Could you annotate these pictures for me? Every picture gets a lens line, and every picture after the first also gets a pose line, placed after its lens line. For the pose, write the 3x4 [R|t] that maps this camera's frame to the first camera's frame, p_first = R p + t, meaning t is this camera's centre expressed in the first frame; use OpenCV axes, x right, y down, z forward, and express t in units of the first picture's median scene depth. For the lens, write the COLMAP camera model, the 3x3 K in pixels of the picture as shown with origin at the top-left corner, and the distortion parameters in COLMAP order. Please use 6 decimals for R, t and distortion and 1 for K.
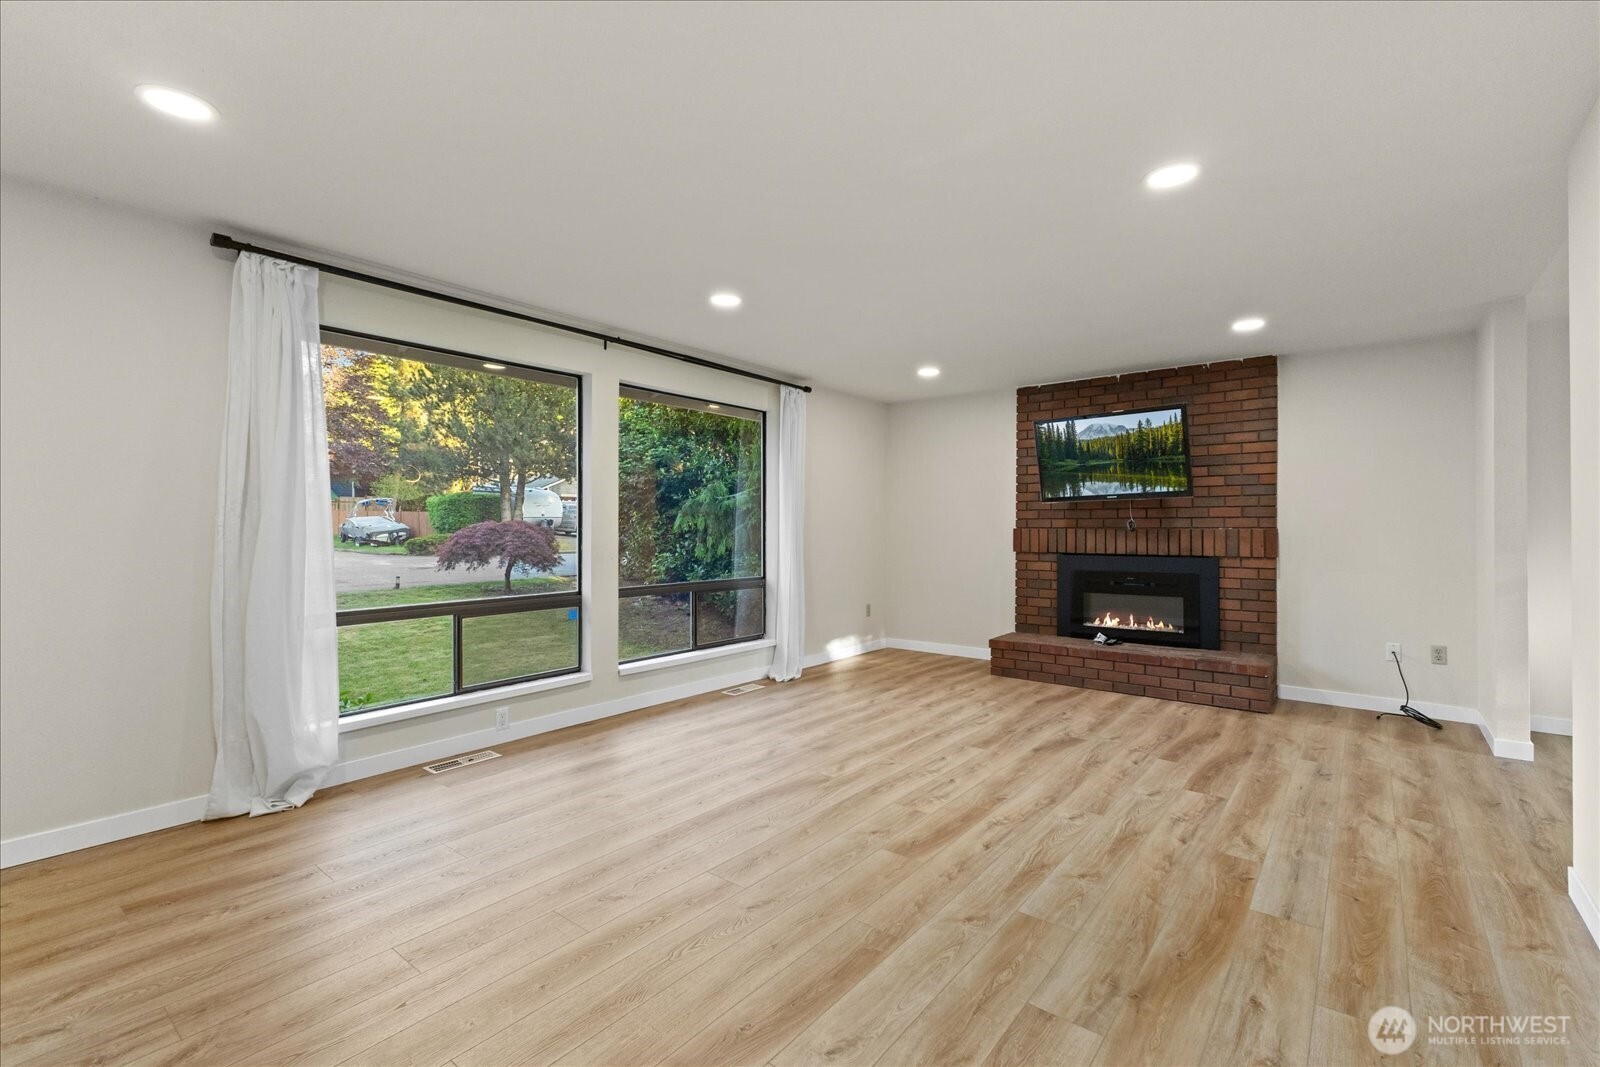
lens RADIAL K [[749.8, 0, 803.4], [0, 749.8, 532.5], [0, 0, 1]] dist [0.003023, -0.000320]
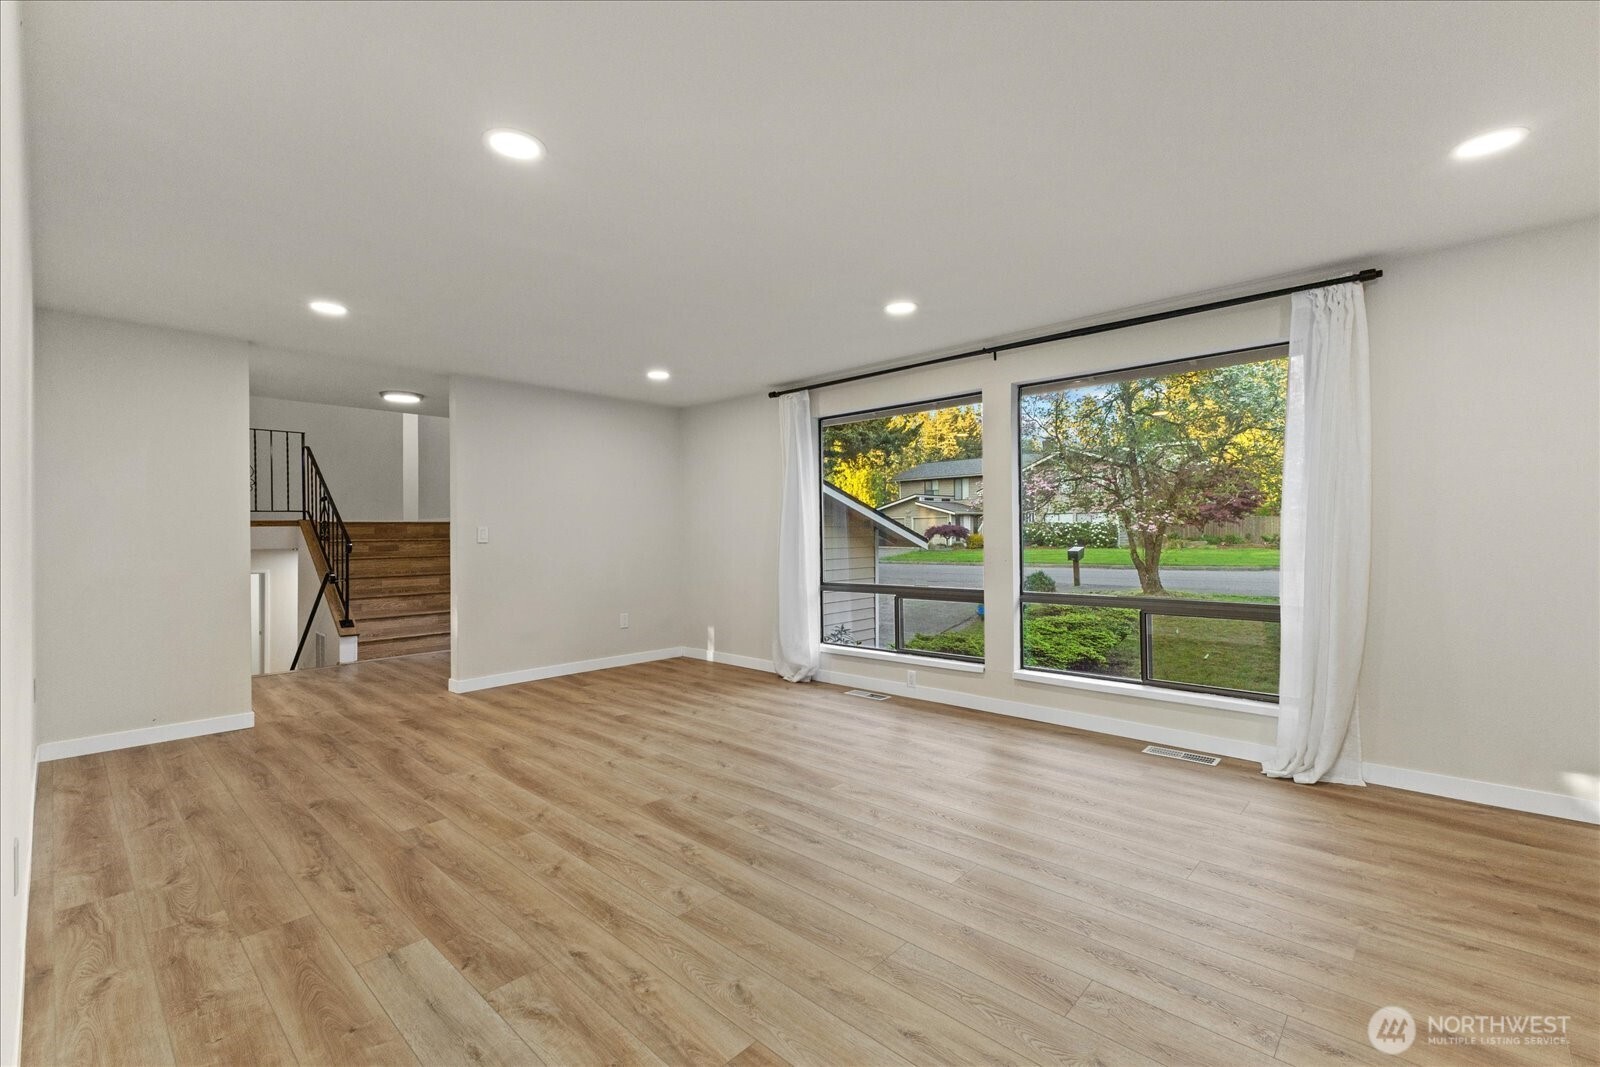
lens RADIAL K [[749.8, 0, 803.4], [0, 749.8, 532.5], [0, 0, 1]] dist [0.003023, -0.000320]
pose [[-0.139200, -0.002990, -0.990260, 1.241949], [0.000831, 0.999995, -0.003136, -0.002537], [0.990264, -0.001259, -0.139196, 1.360308]]
